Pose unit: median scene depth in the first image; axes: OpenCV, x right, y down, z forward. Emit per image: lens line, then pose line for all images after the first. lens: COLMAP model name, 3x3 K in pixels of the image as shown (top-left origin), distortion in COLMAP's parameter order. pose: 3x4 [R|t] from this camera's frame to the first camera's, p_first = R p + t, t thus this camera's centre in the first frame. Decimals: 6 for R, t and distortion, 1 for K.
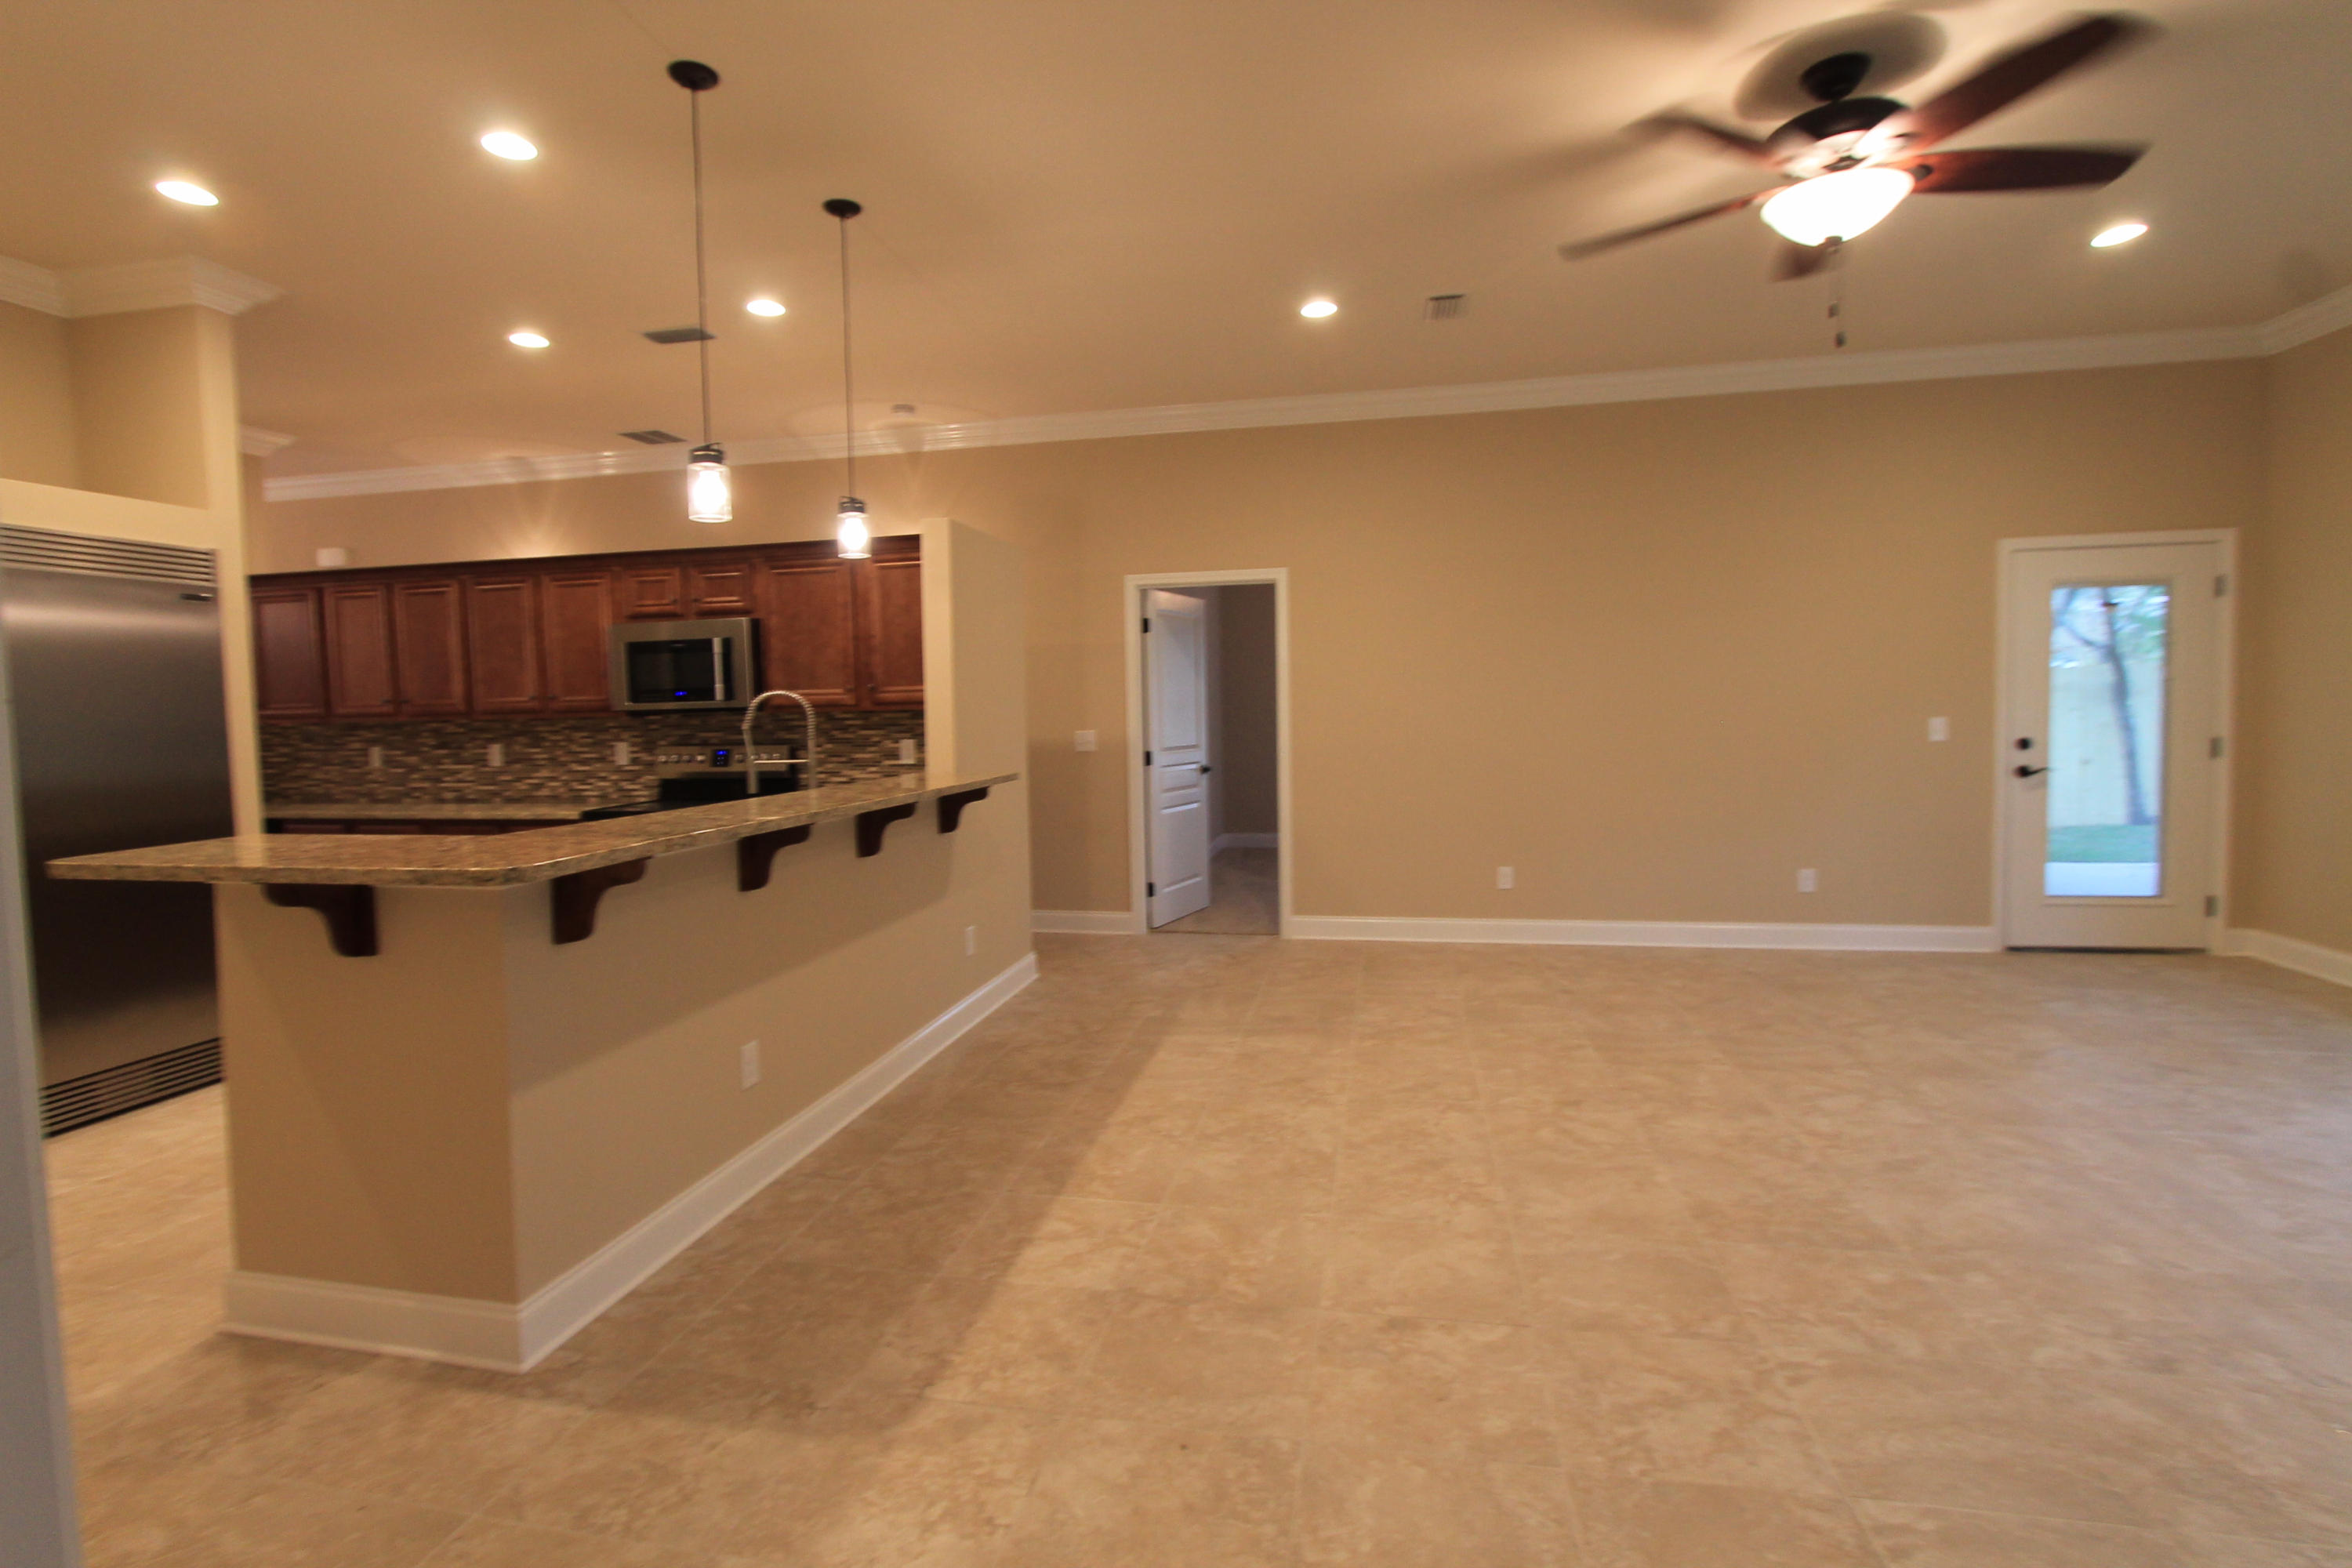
lens RADIAL K [[1102.1, 0, 1159.7], [0, 1102.1, 770.3], [0, 0, 1]] dist [-0.026908, 0.005690]
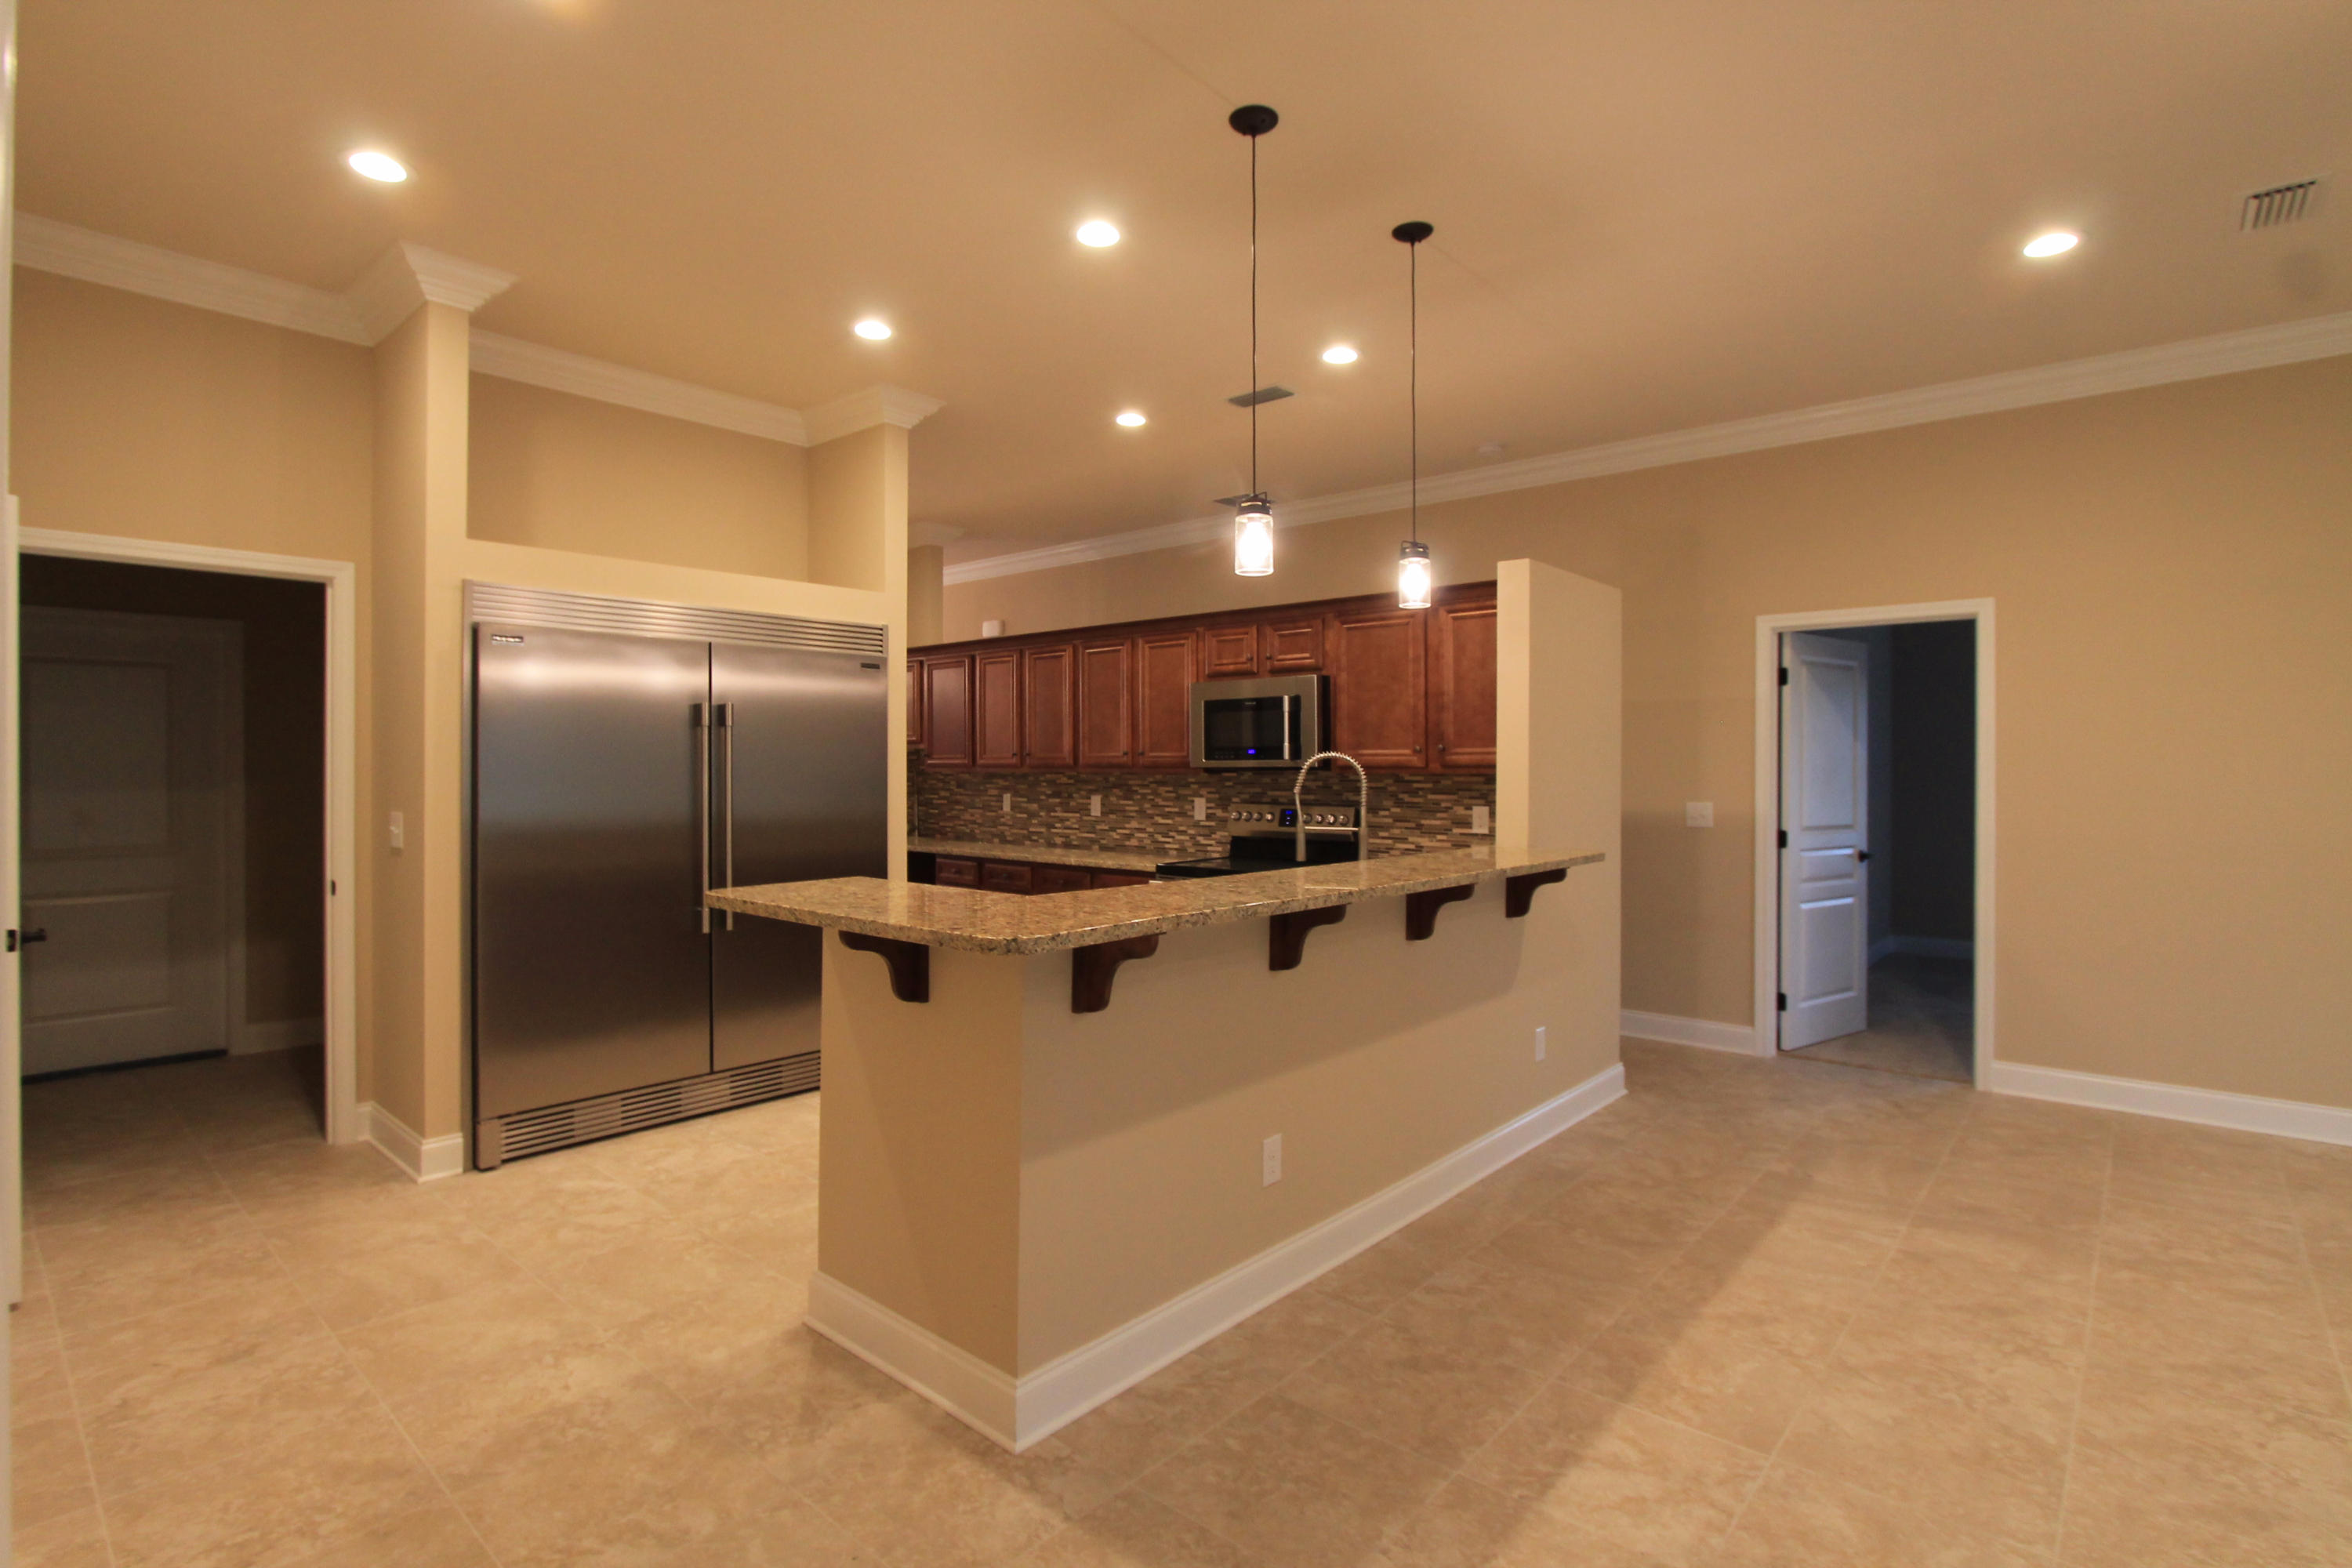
lens RADIAL K [[1132.4, 0, 1166.7], [0, 1132.4, 766.6], [0, 0, 1]] dist [-0.020120, 0.002600]
pose [[0.868013, 0.020844, -0.496103, 0.010365], [-0.047797, 0.997986, -0.041699, -0.013827], [0.494235, 0.059907, 0.867262, 0.095309]]
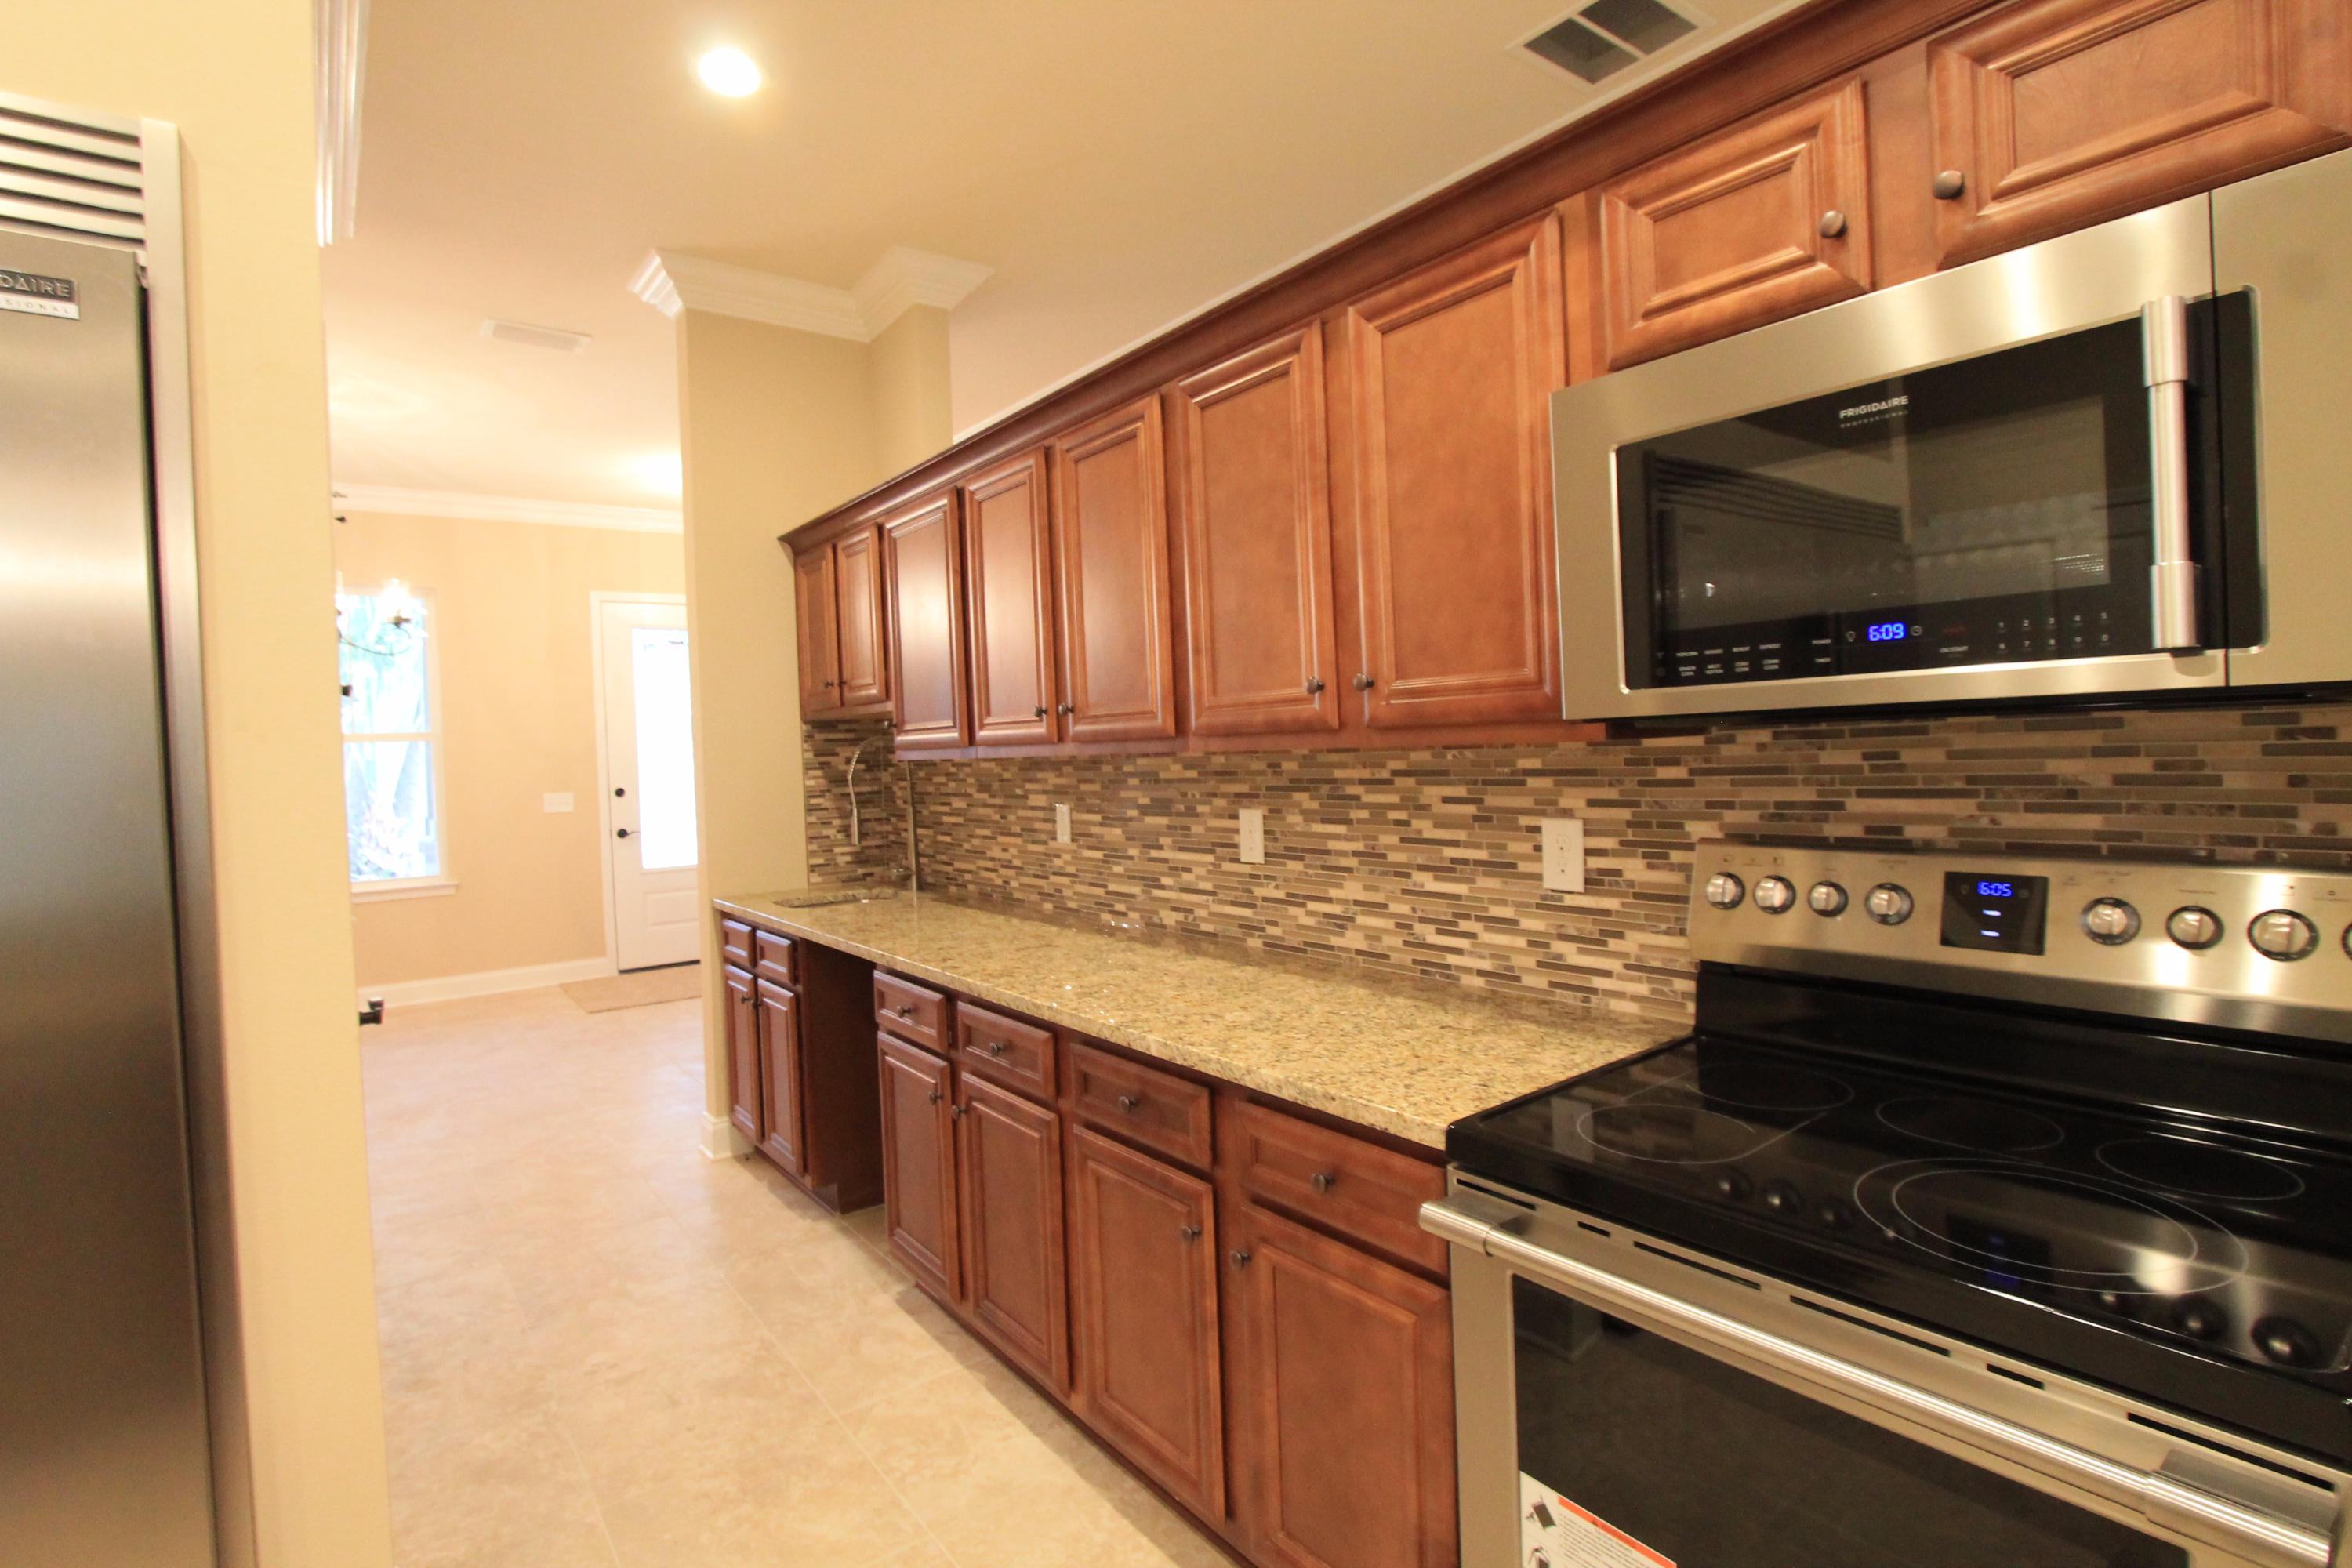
lens RADIAL K [[1132.4, 0, 1166.7], [0, 1132.4, 766.6], [0, 0, 1]] dist [-0.020120, 0.002600]
pose [[0.754536, 0.004027, -0.656247, -0.539429], [-0.017239, 0.999758, -0.013686, -0.051738], [0.656032, 0.021640, 0.754422, 1.006345]]
